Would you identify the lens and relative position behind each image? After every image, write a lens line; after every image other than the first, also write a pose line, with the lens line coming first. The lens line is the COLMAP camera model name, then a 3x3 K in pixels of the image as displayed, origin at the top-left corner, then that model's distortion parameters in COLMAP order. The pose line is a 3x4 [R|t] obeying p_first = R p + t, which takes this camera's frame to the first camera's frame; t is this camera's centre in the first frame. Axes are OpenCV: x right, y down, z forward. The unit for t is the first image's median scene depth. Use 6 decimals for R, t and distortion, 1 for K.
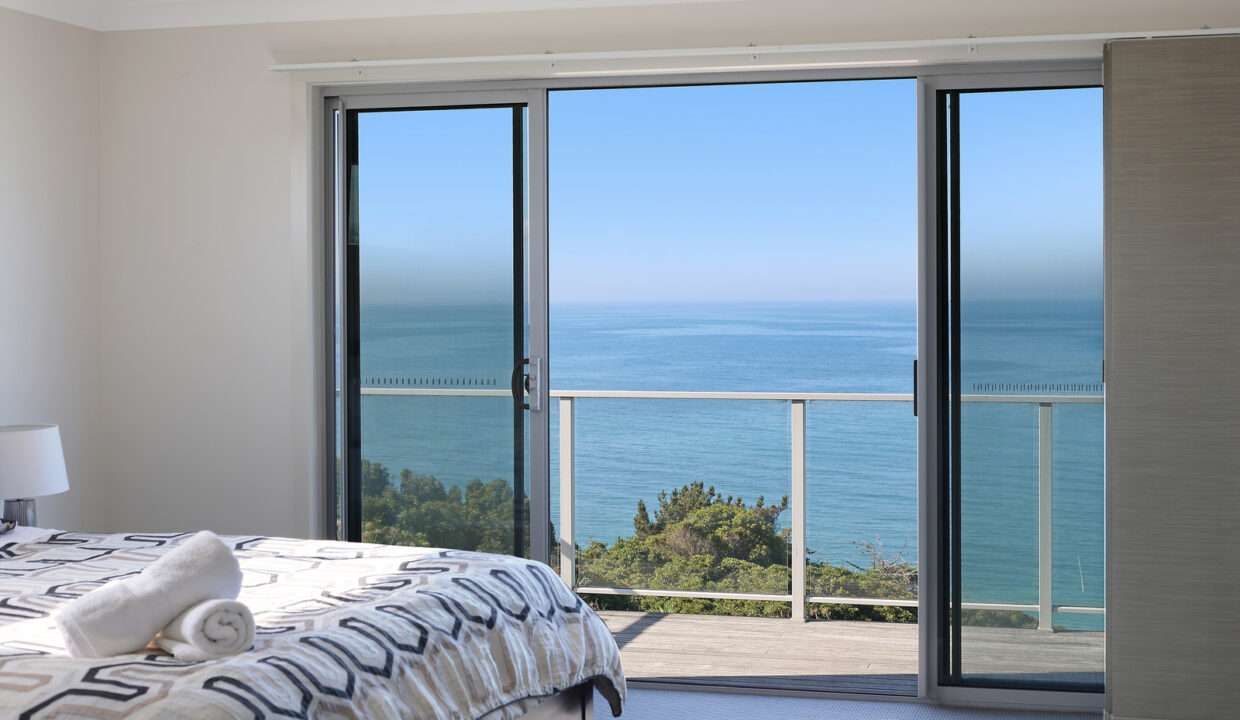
lens RADIAL K [[1798.1, 0, 621.3], [0, 1798.1, 354.0], [0, 0, 1]] dist [-0.040307, 0.000000]
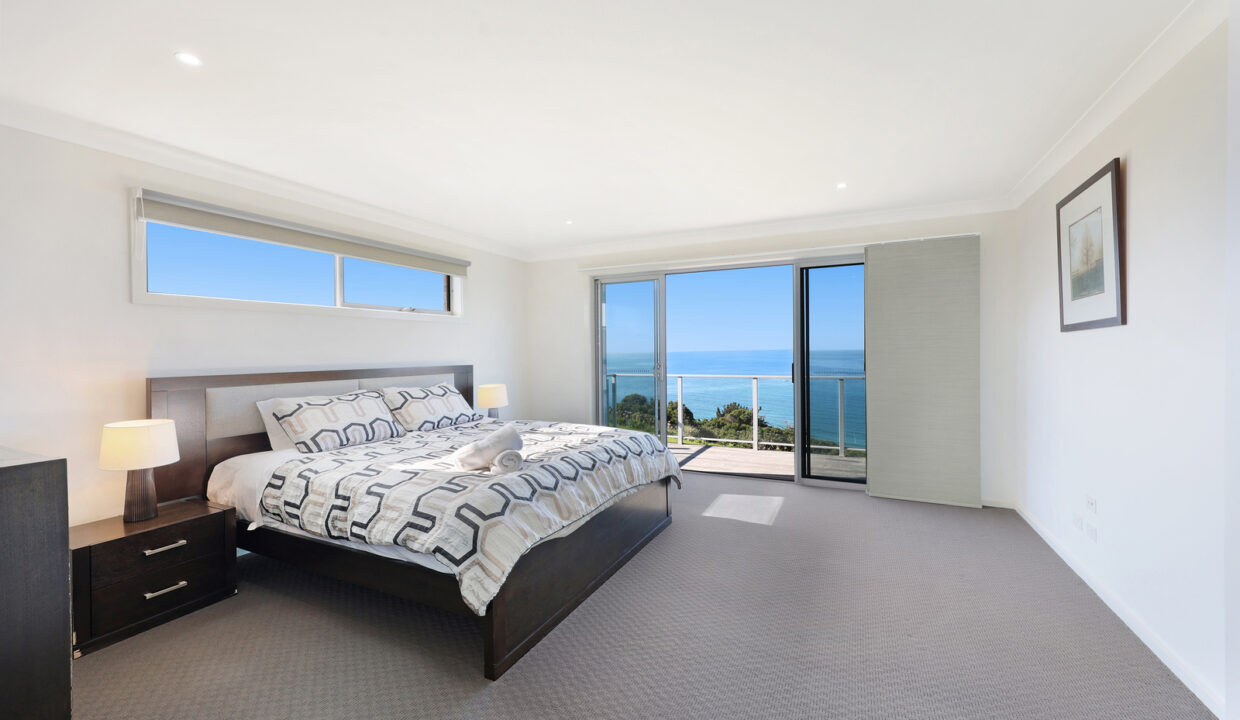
lens RADIAL K [[487.2, 0, 622.6], [0, 487.2, 365.4], [0, 0, 1]] dist [0.013103, -0.000049]
pose [[0.982944, -0.001042, -0.183905, 0.056583], [0.000536, 0.999996, -0.002800, 0.011718], [0.183907, 0.002654, 0.982940, 0.260098]]
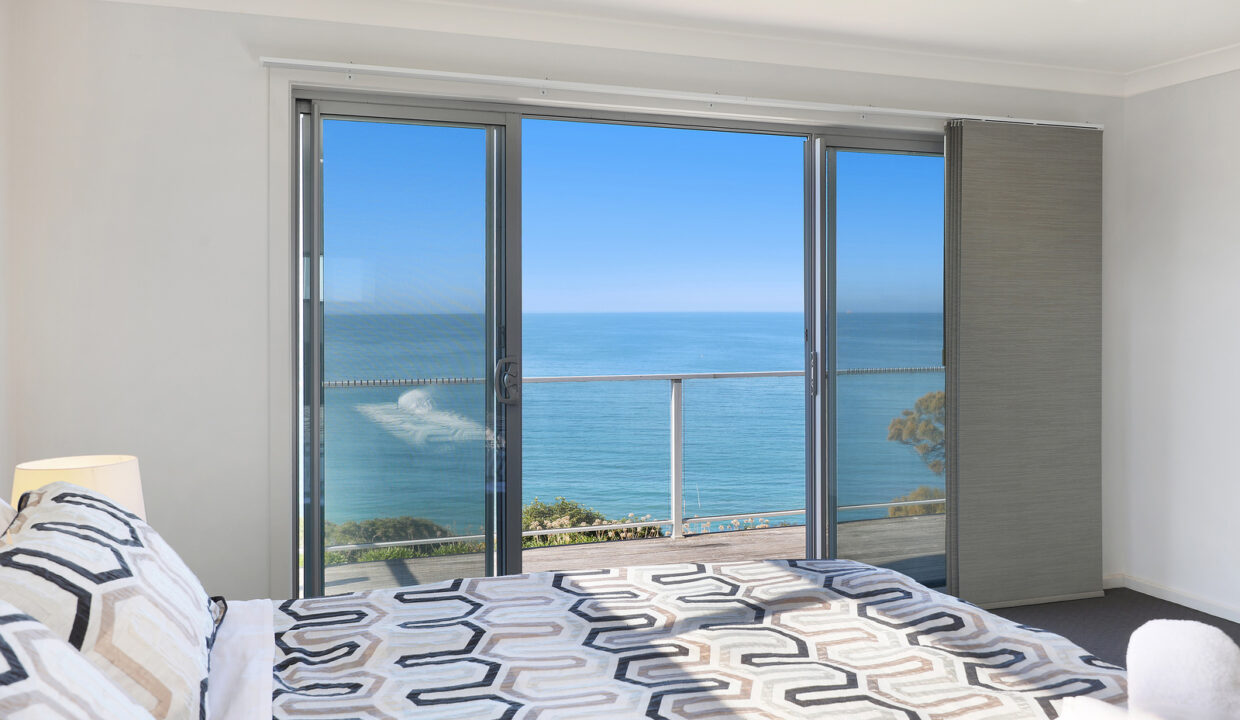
lens RADIAL K [[1023.6, 0, 620.4], [0, 1023.6, 356.3], [0, 0, 1]] dist [0.004667, -0.000419]
pose [[0.815400, -0.025394, 0.578340, -0.517355], [0.015652, 0.999639, 0.021825, -0.018558], [-0.578686, -0.008744, 0.815504, 0.658622]]
